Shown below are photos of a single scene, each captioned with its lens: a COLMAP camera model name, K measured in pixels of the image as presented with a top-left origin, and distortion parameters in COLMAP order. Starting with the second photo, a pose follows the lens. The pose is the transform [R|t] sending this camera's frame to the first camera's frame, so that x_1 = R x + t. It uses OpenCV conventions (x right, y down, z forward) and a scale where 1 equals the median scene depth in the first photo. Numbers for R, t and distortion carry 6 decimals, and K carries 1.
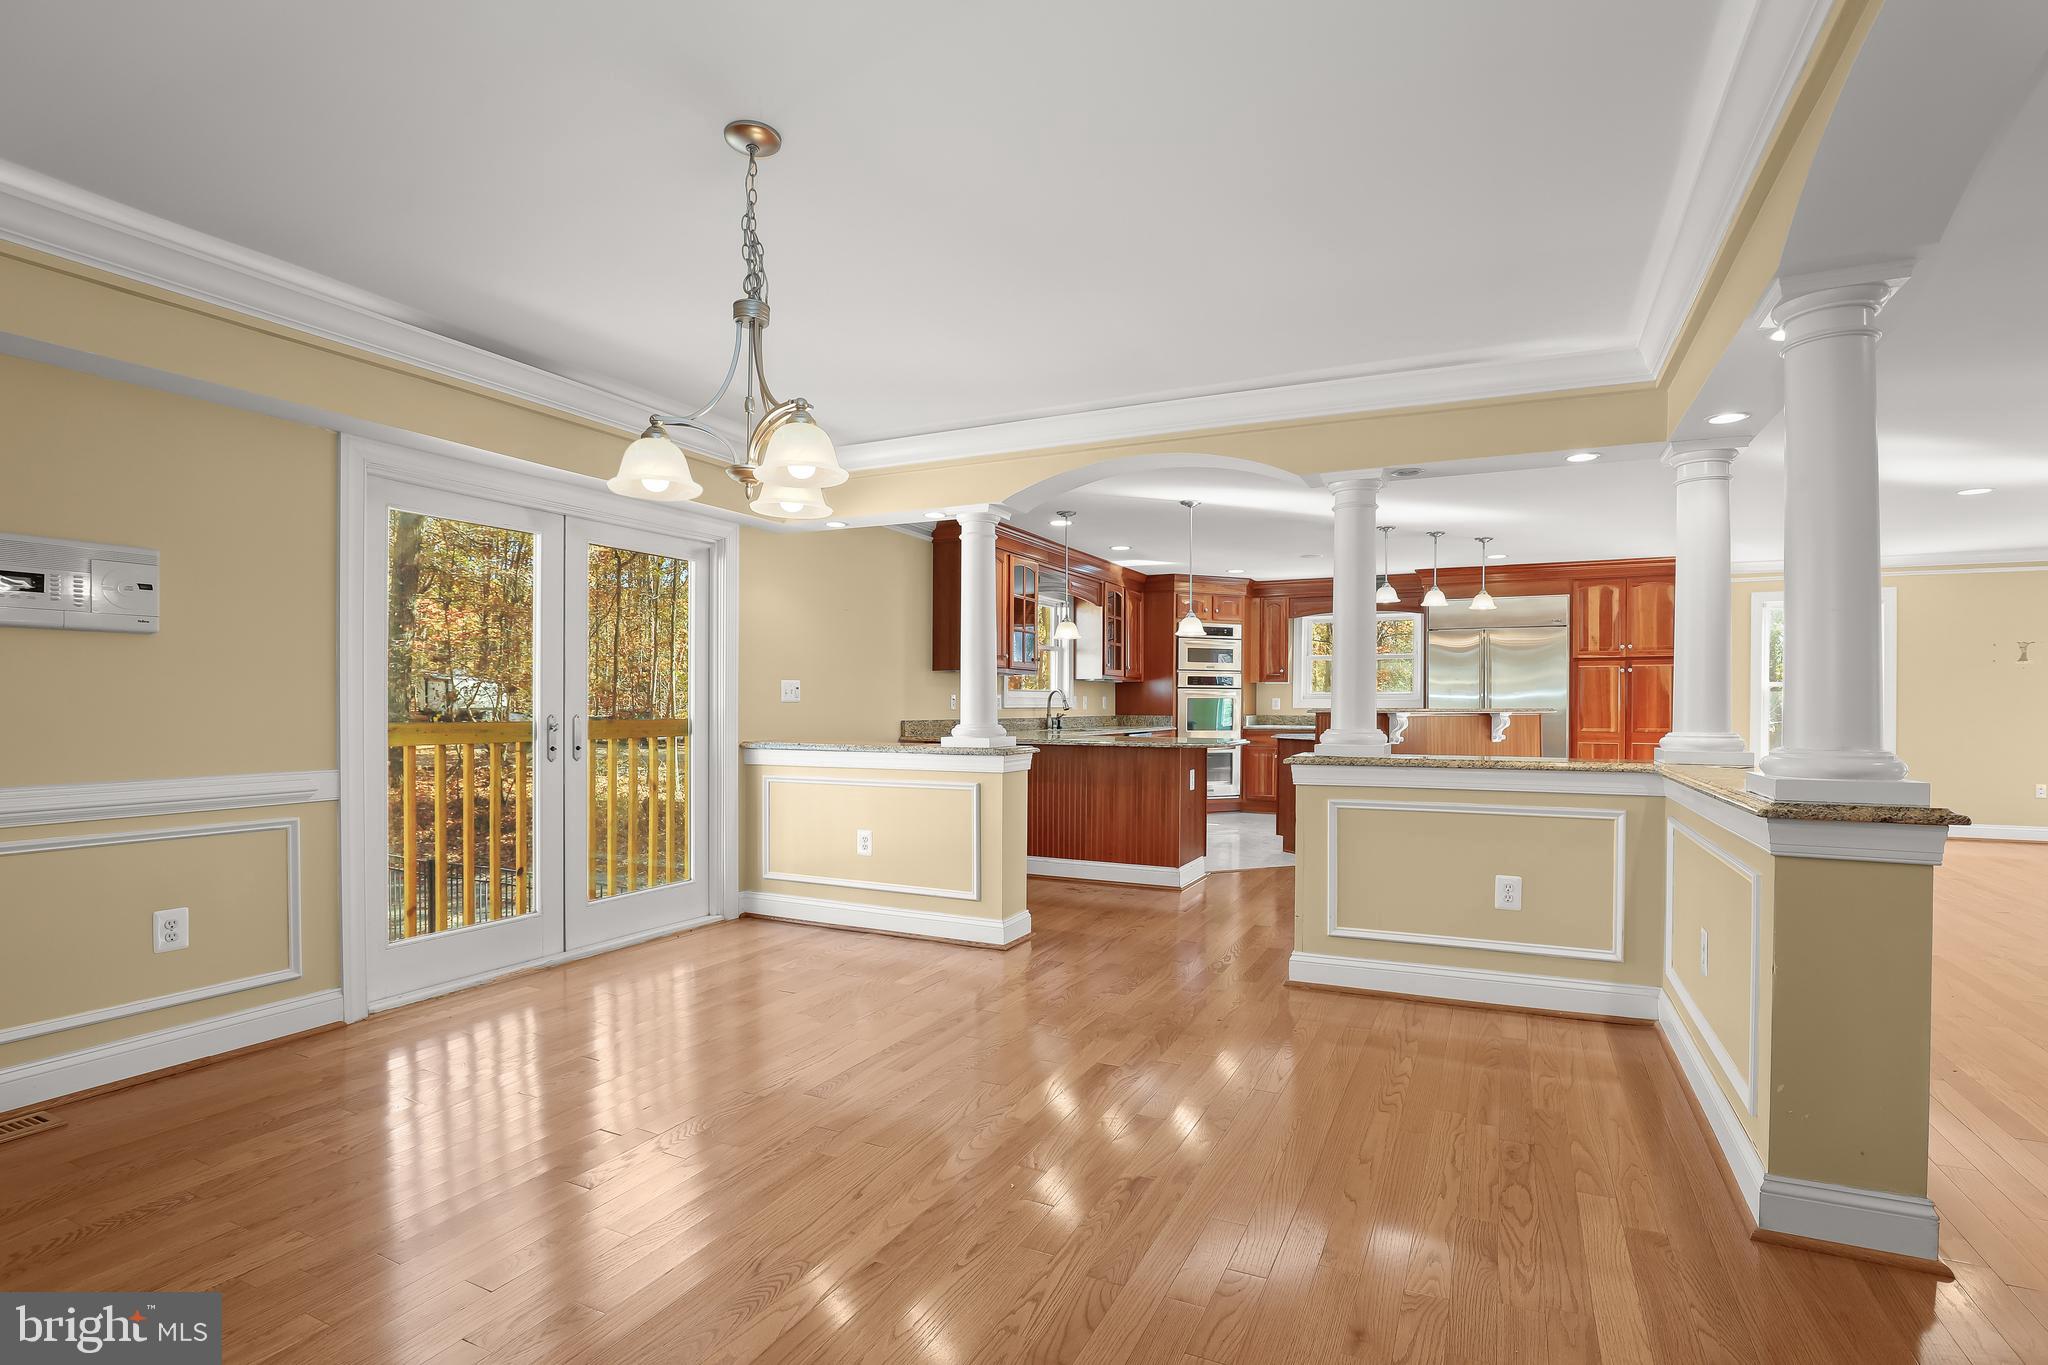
lens RADIAL K [[968.6, 0, 1029.4], [0, 968.6, 702.2], [0, 0, 1]] dist [-0.024328, 0.000026]
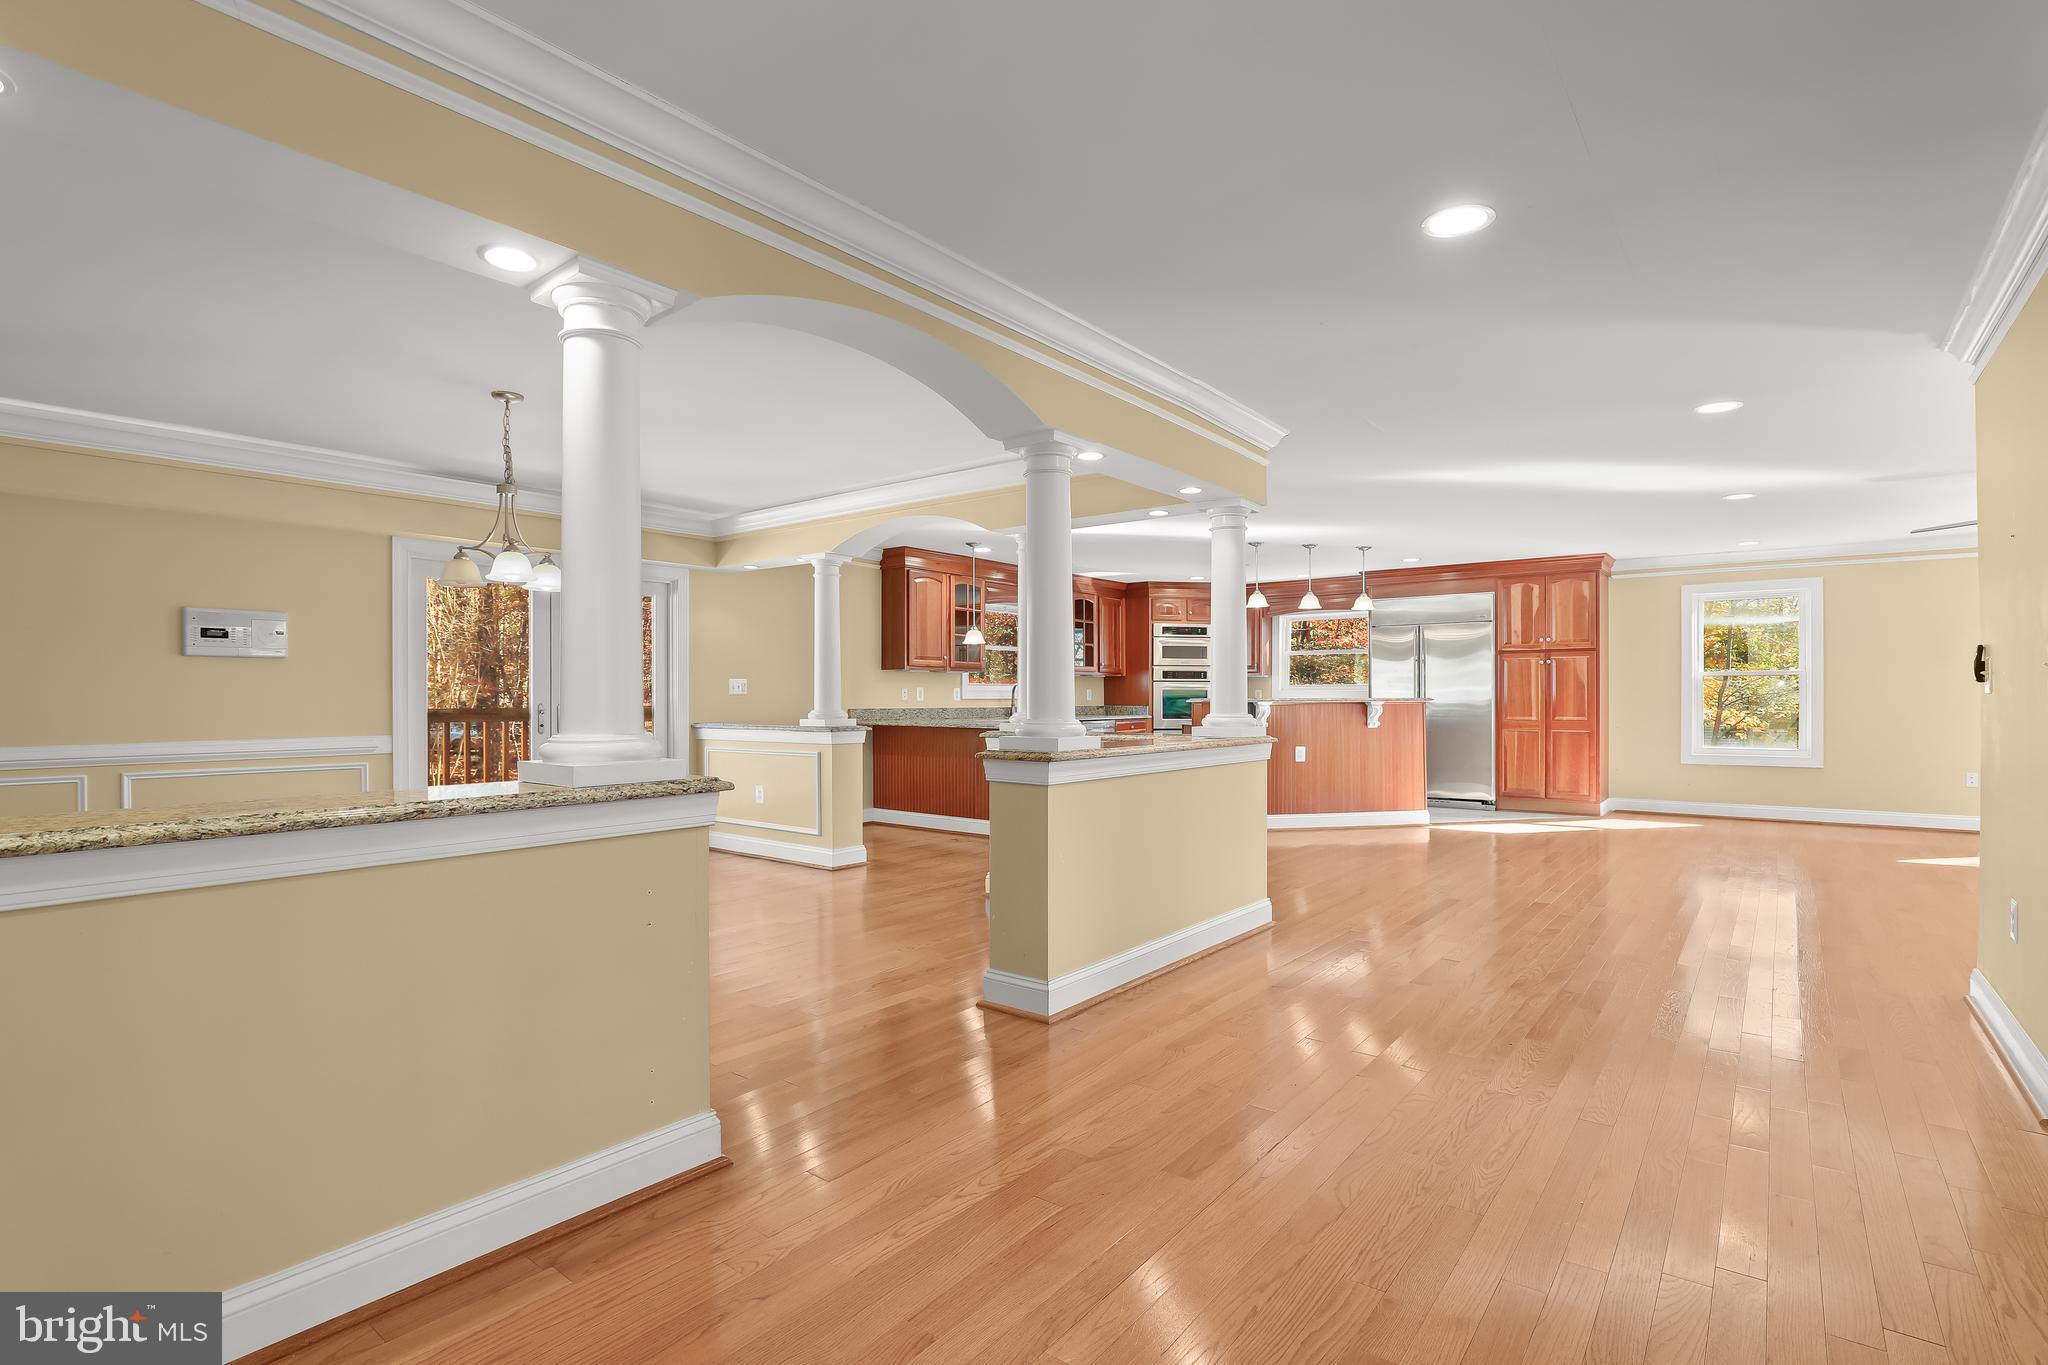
lens RADIAL K [[968.6, 0, 1029.4], [0, 968.6, 702.2], [0, 0, 1]] dist [-0.024328, 0.000026]
pose [[0.977842, -0.002394, -0.209332, 0.473318], [0.003911, 0.999969, 0.006834, 0.002827], [0.209309, -0.007501, 0.977821, -0.270887]]
